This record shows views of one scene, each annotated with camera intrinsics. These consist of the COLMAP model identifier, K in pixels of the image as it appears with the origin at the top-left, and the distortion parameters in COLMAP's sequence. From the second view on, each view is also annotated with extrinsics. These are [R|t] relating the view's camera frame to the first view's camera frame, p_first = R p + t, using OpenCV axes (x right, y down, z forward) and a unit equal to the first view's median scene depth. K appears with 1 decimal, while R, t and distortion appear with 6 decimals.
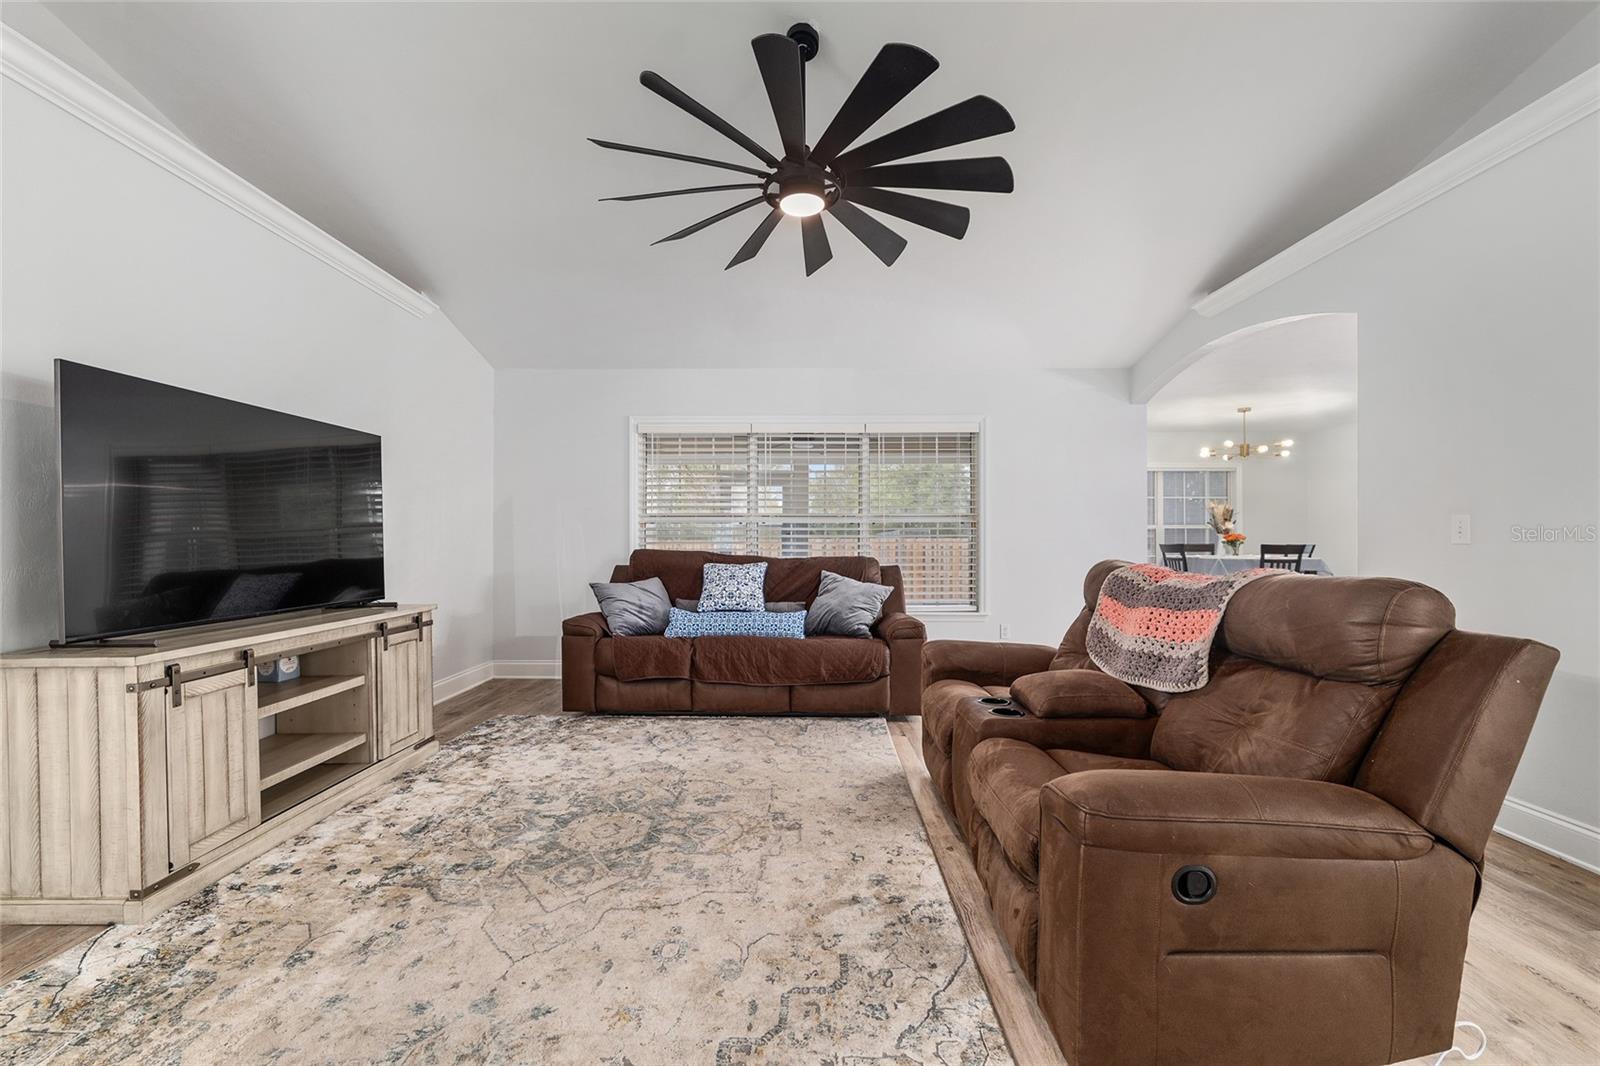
lens RADIAL K [[658.0, 0, 796.7], [0, 658.0, 537.3], [0, 0, 1]] dist [-0.010045, -0.000226]
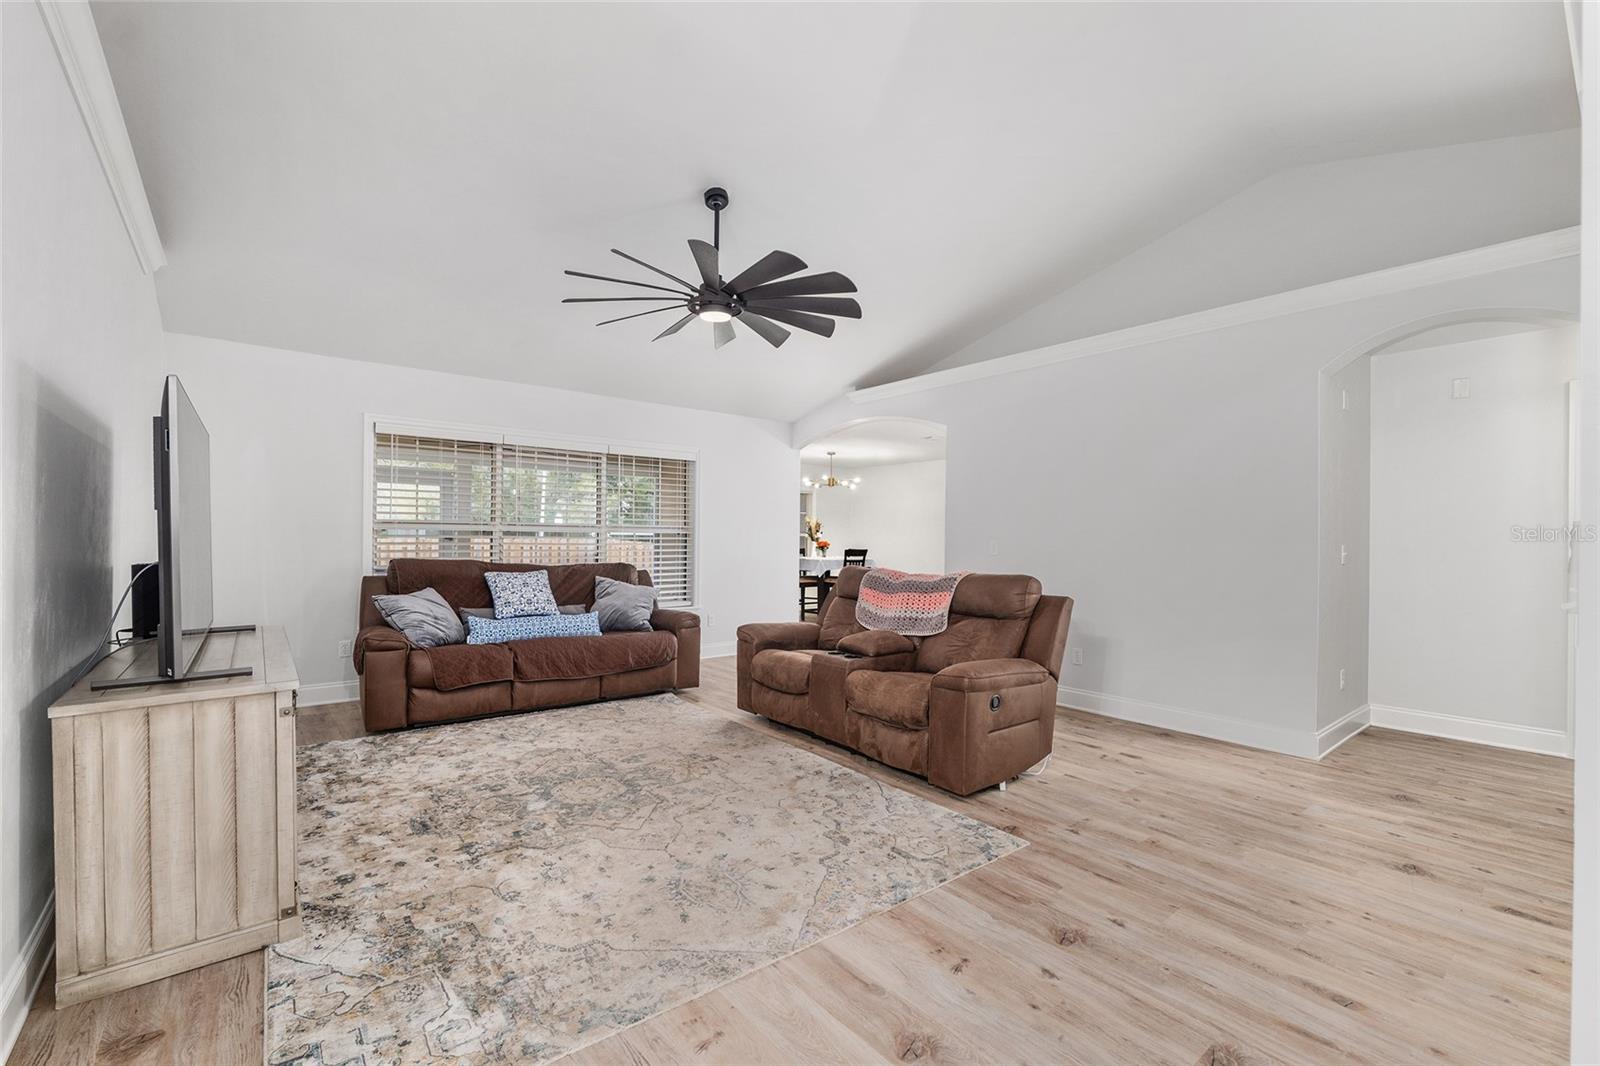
lens RADIAL K [[705.1, 0, 791.4], [0, 705.1, 539.6], [0, 0, 1]] dist [-0.004328, -0.001090]
pose [[0.769527, 0.006265, 0.638584, -0.627825], [-0.013225, 0.999894, 0.006126, -0.032203], [-0.638477, -0.013159, 0.769528, -0.201437]]
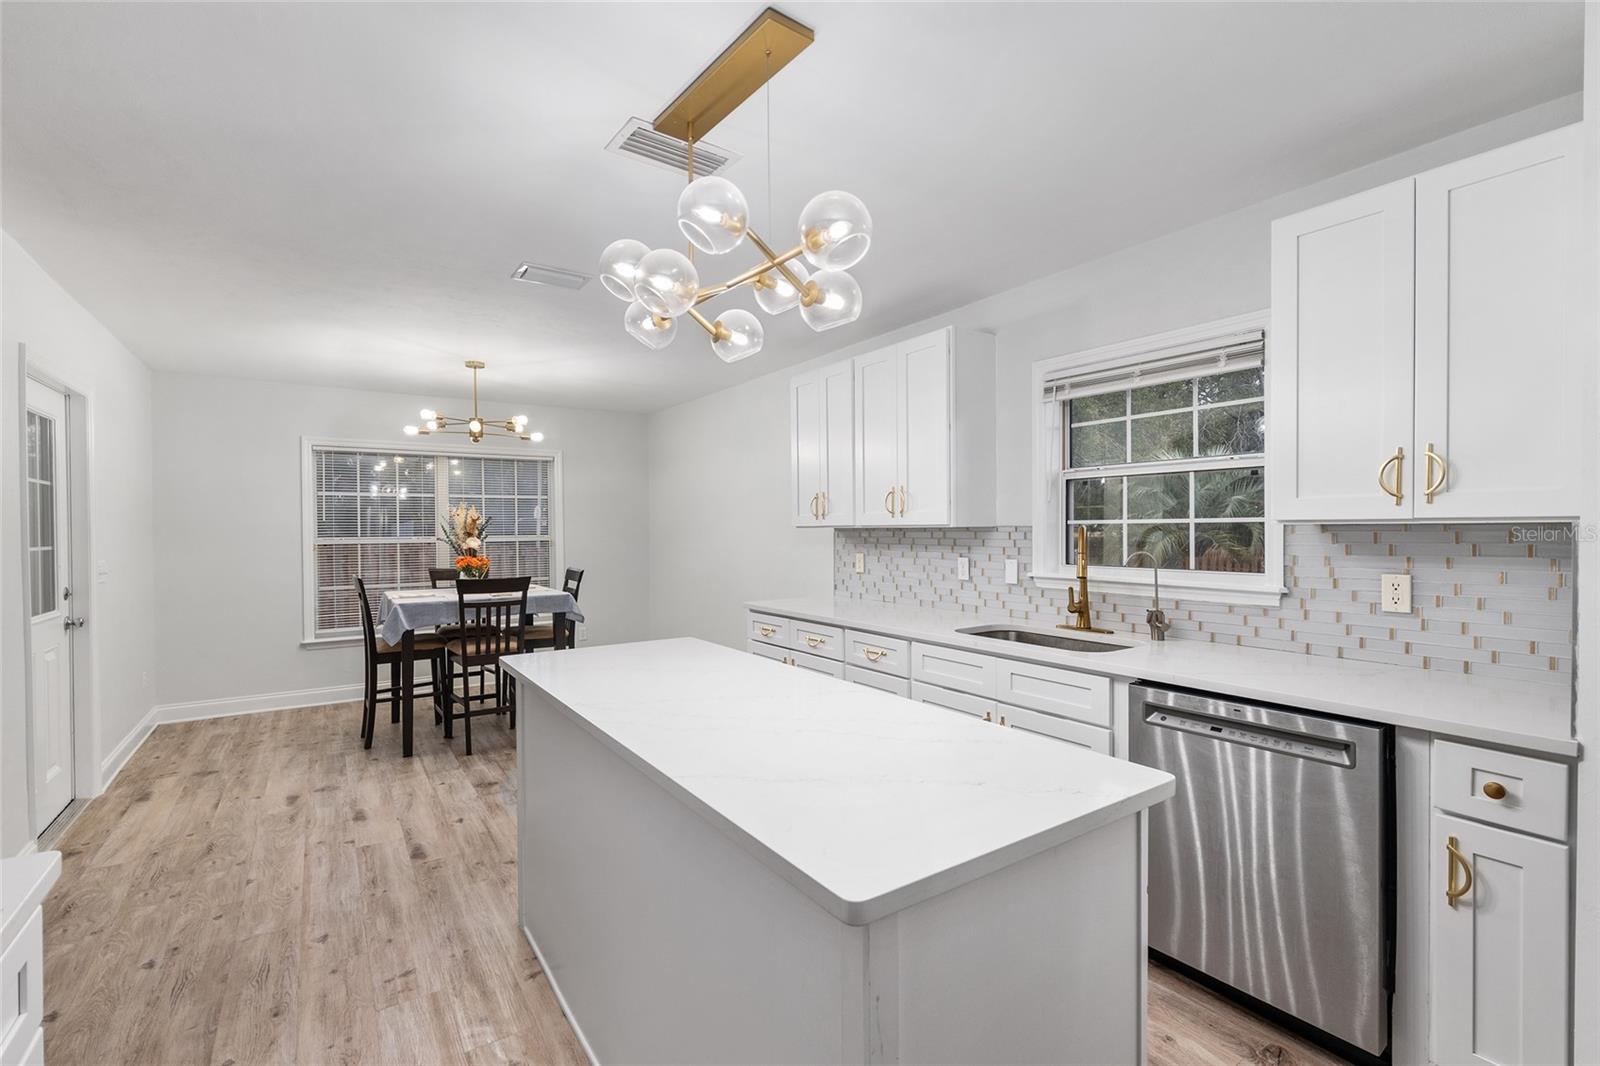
lens RADIAL K [[705.1, 0, 803.9], [0, 705.1, 530.1], [0, 0, 1]] dist [-0.004328, -0.001090]
pose [[0.822083, -0.012235, 0.569236, 1.006299], [0.008859, 0.999923, 0.008699, -0.064178], [-0.569298, -0.002108, 0.822128, 0.446836]]
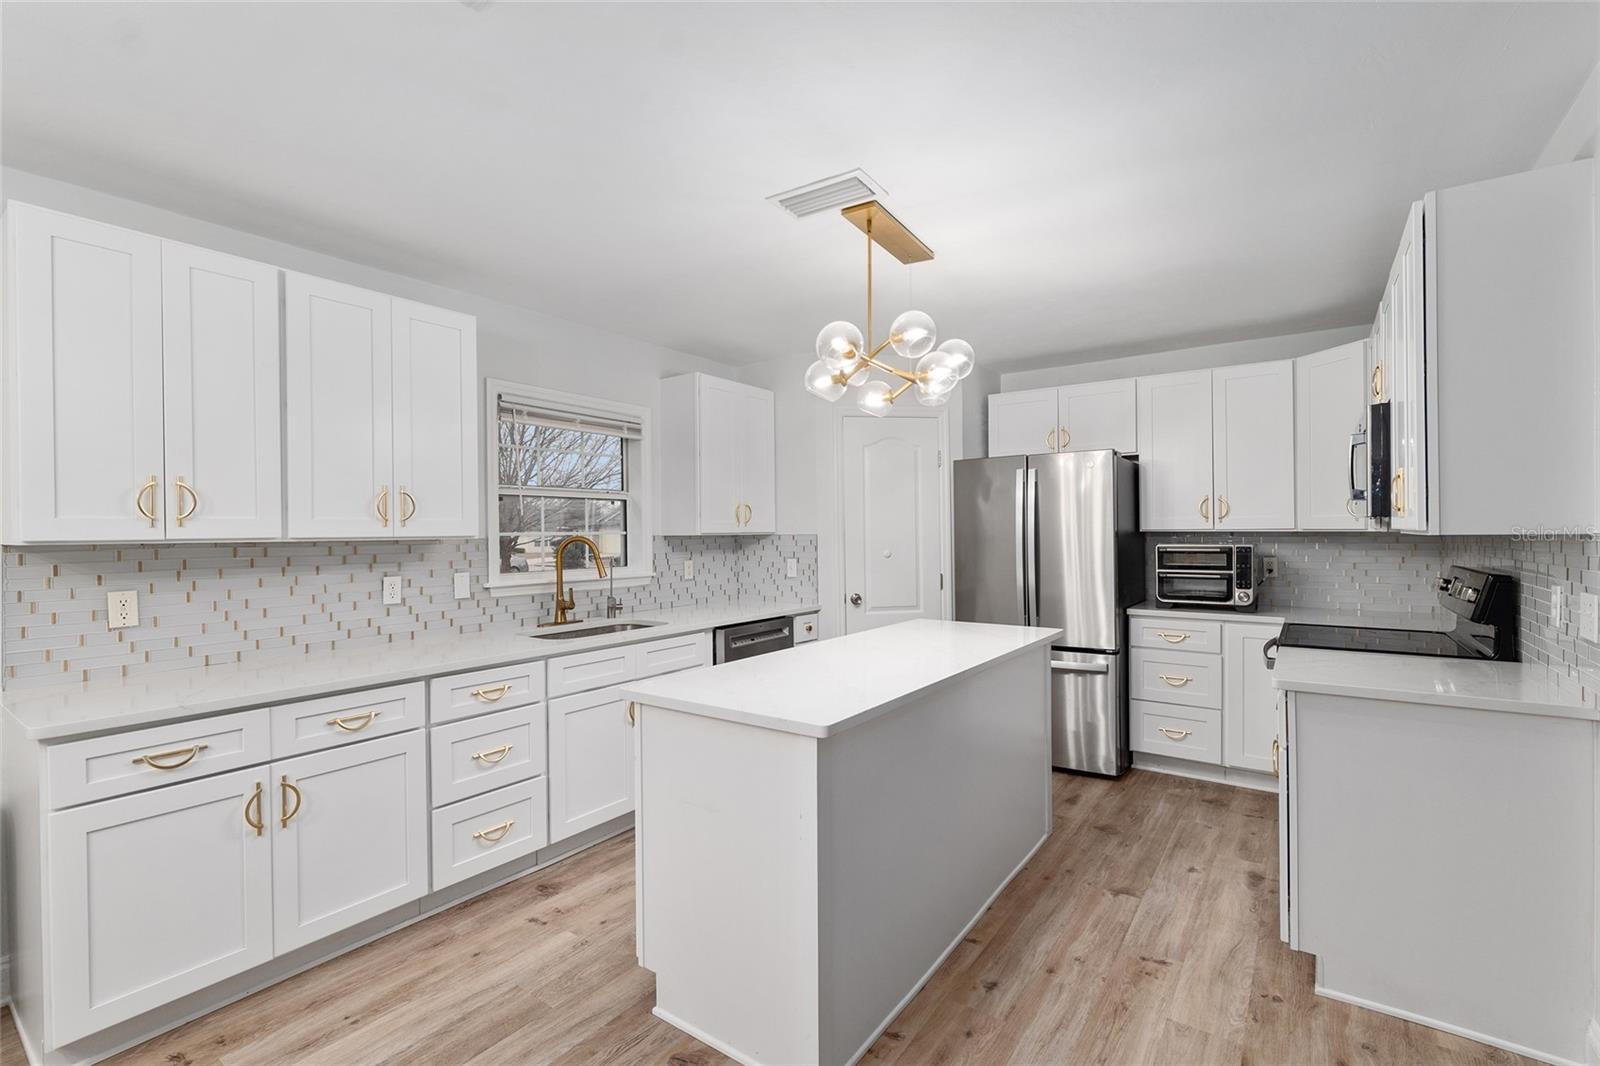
lens RADIAL K [[705.1, 0, 791.8], [0, 705.1, 536.2], [0, 0, 1]] dist [-0.004328, -0.001090]
pose [[-0.806262, 0.002014, 0.591555, 0.905752], [0.005882, 0.999972, 0.004612, -0.063032], [-0.591530, 0.007198, -0.806251, 1.482382]]
